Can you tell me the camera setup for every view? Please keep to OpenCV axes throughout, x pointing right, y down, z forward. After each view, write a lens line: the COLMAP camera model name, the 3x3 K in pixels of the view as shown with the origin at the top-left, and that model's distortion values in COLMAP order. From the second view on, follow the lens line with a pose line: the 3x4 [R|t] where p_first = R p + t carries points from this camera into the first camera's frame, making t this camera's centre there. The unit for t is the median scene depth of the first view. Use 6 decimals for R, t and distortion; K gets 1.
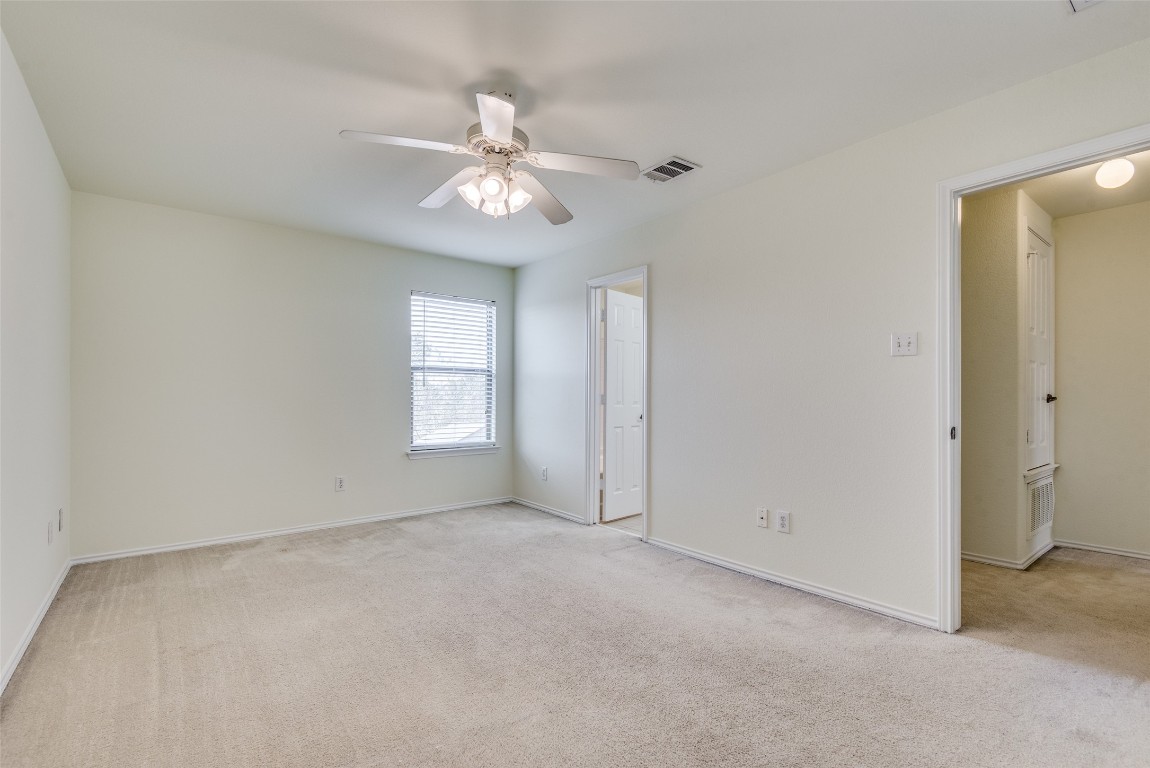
lens RADIAL K [[519.4, 0, 572.8], [0, 519.4, 379.5], [0, 0, 1]] dist [0.038063, -0.020623]
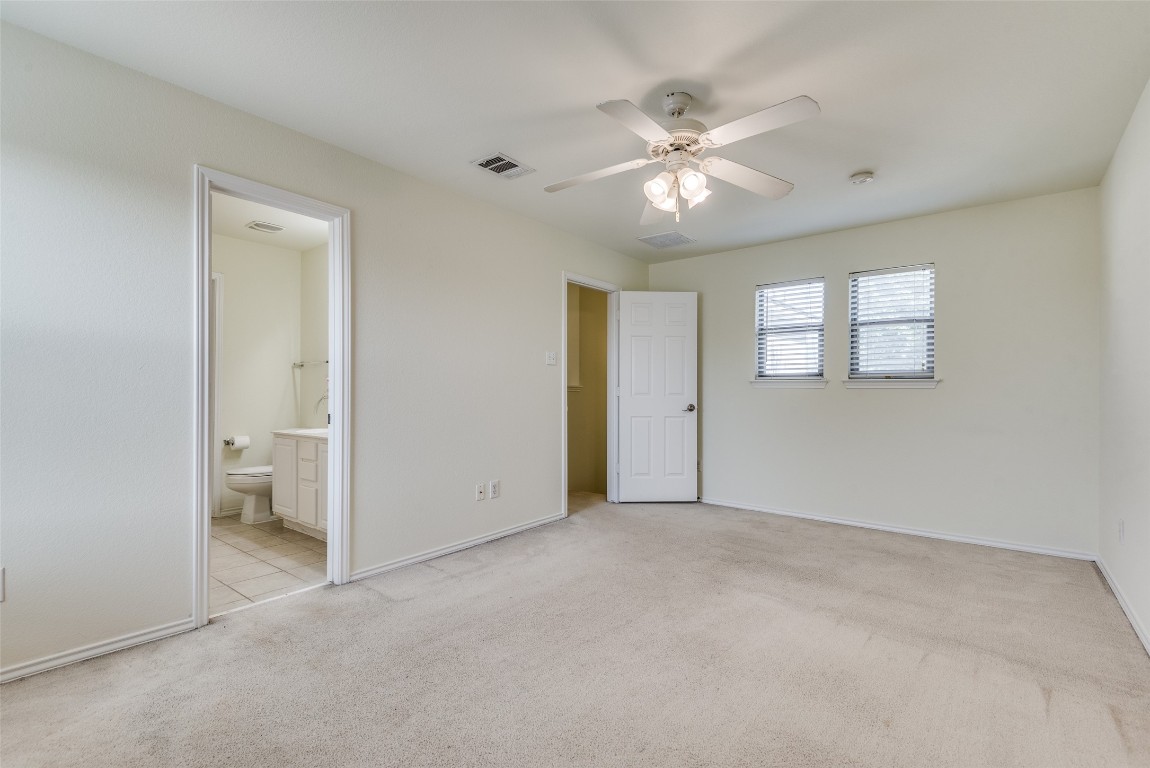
lens RADIAL K [[519.4, 0, 572.8], [0, 519.4, 379.5], [0, 0, 1]] dist [0.038063, -0.020623]
pose [[-0.206366, 0.014465, 0.978368, -0.821538], [-0.038375, 0.999002, -0.022865, 0.032336], [-0.977722, -0.042264, -0.205605, 1.050069]]
